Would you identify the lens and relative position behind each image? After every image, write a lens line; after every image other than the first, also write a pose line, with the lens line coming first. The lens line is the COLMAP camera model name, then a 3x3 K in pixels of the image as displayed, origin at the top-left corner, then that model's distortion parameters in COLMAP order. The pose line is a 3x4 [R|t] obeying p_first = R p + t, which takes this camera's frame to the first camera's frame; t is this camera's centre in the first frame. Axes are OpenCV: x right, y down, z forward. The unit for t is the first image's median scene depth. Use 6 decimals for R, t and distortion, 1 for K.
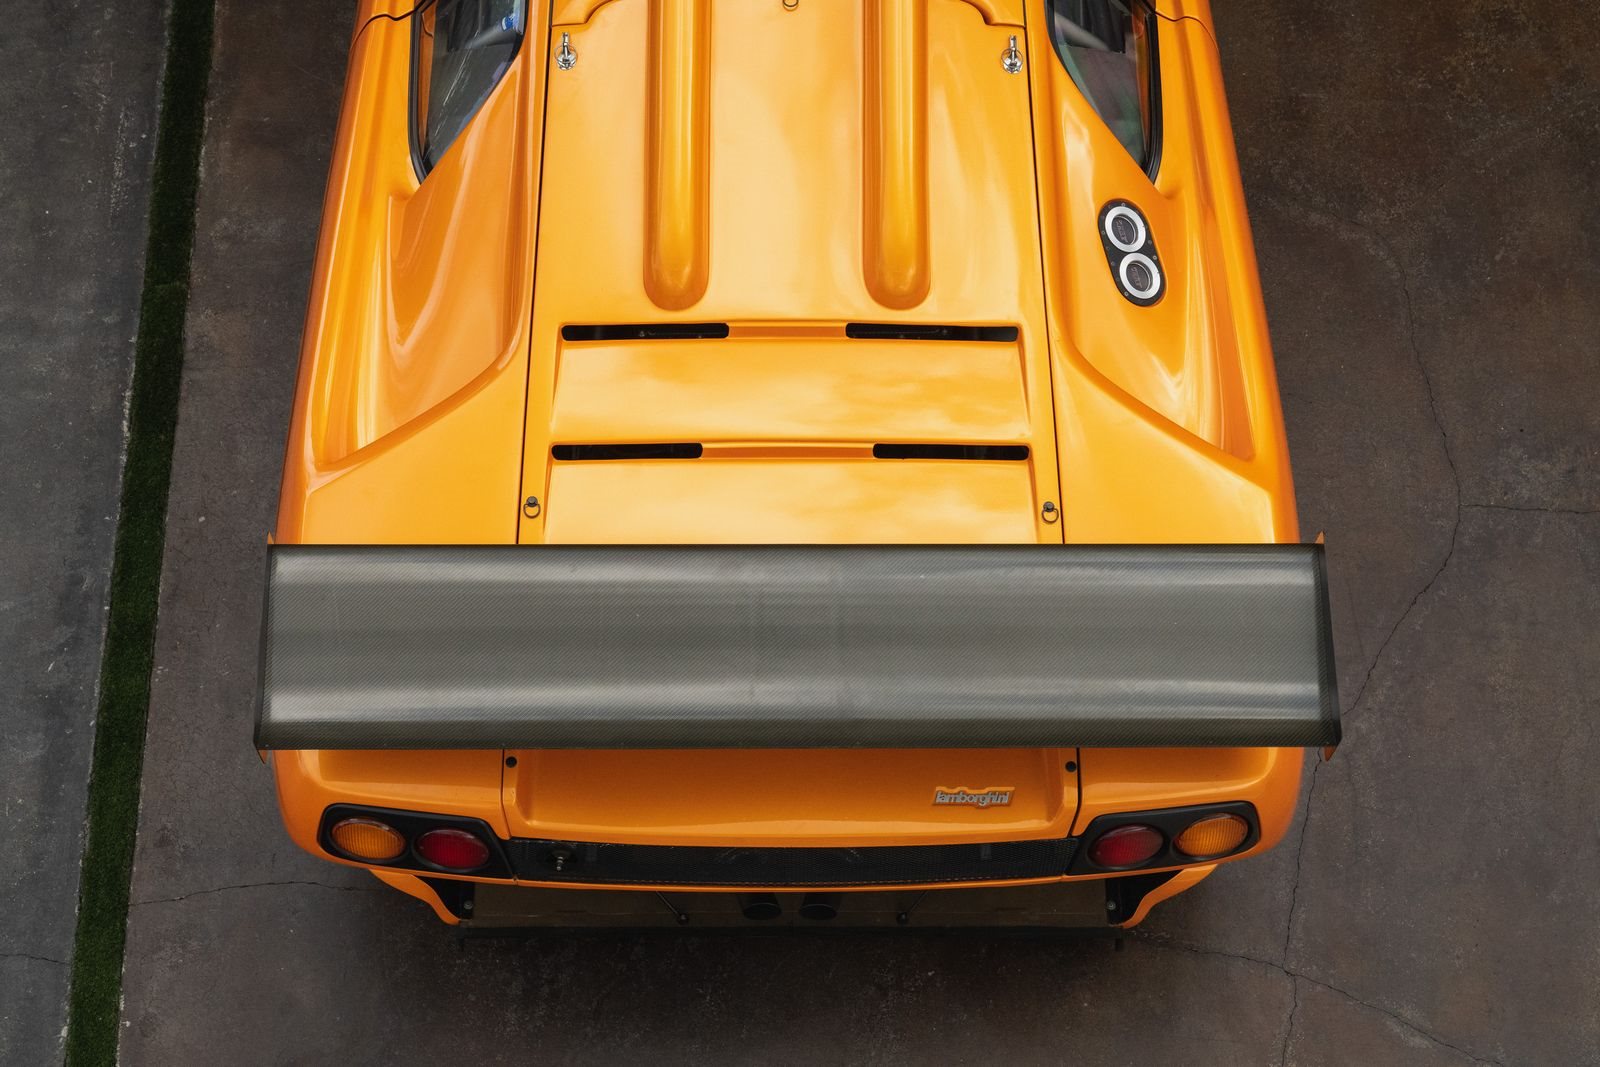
lens RADIAL K [[2712.7, 0, 800.4], [0, 2712.7, 533.8], [0, 0, 1]] dist [-0.028096, 0.000000]
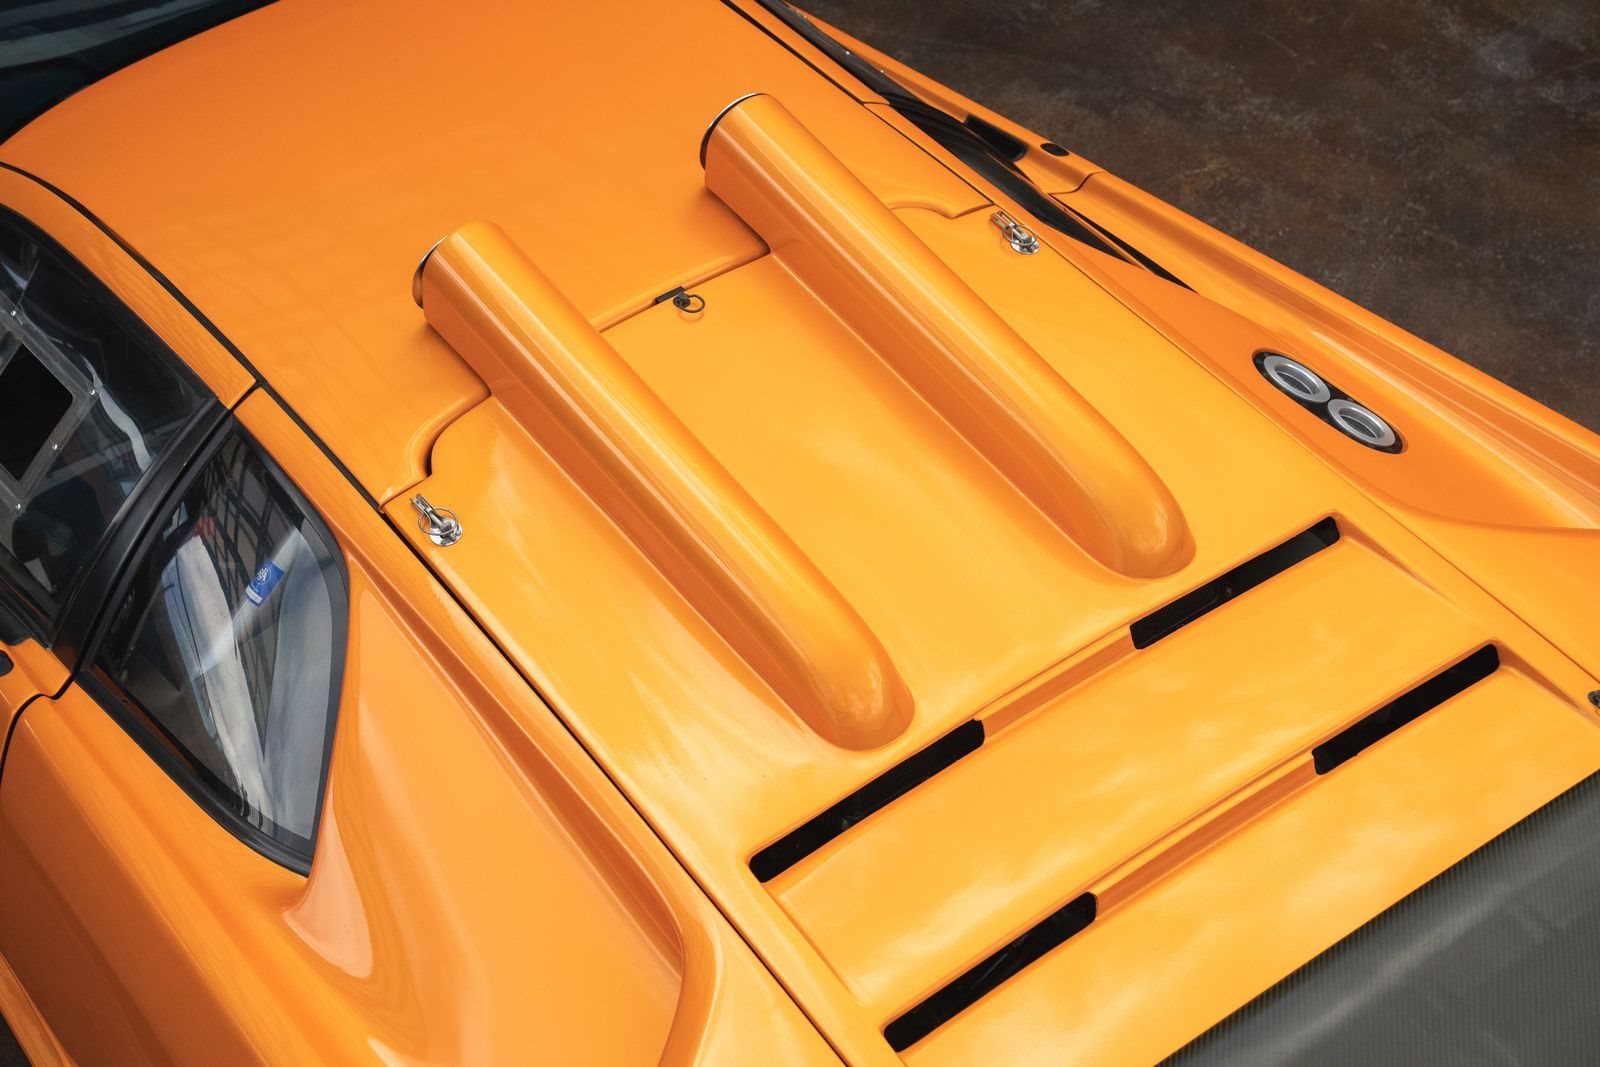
lens RADIAL K [[3014.3, 0, 800.9], [0, 3014.3, 534.9], [0, 0, 1]] dist [0.341290, 0.000000]
pose [[0.786006, -0.428688, 0.445445, -0.298929], [0.563709, 0.792809, -0.231704, 0.018248], [-0.253824, 0.433222, 0.864808, 0.396867]]
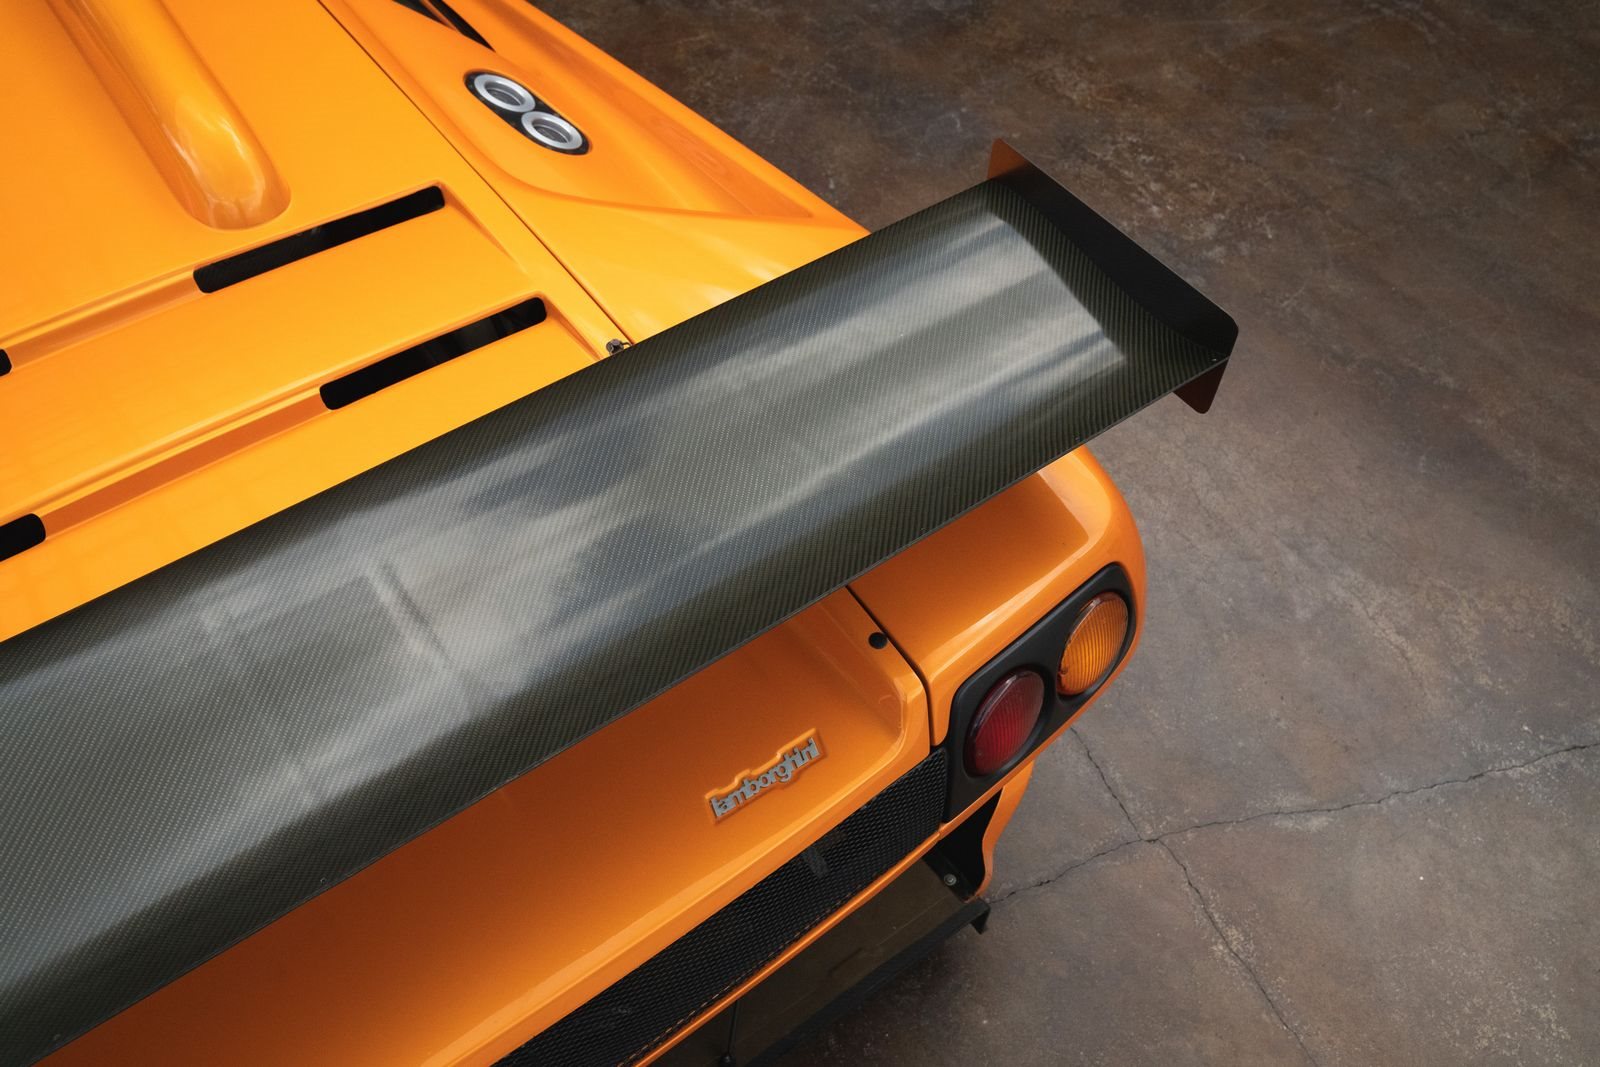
lens RADIAL K [[1364.0, 0, 795.6], [0, 1364.0, 538.0], [0, 0, 1]] dist [-0.042569, -0.005151]
pose [[0.808433, -0.458389, 0.369208, -0.013063], [0.534519, 0.834390, -0.134473, 0.085480], [-0.246423, 0.306061, 0.919566, 0.631886]]
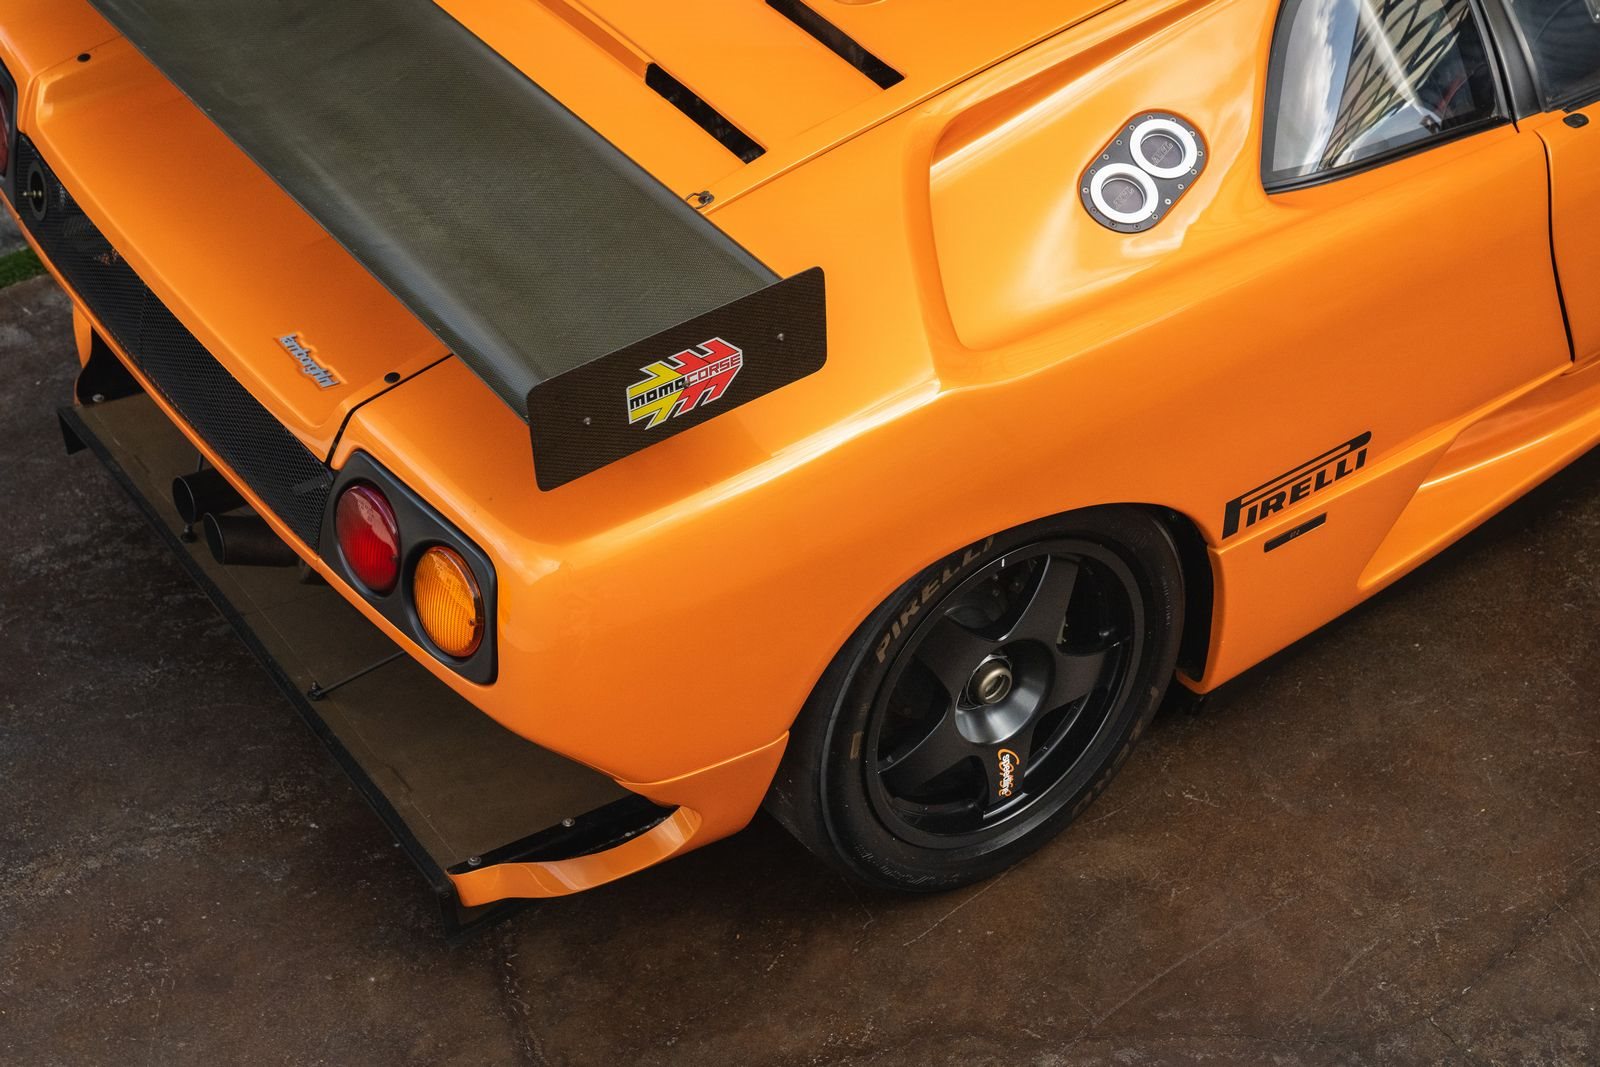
lens RADIAL K [[2612.9, 0, 801.7], [0, 2612.9, 532.1], [0, 0, 1]] dist [-0.021883, 0.000000]
pose [[0.559508, 0.496569, -0.663603, 0.542982], [-0.740428, 0.659252, -0.130969, 0.106494], [0.372447, 0.564629, 0.736531, 0.498807]]
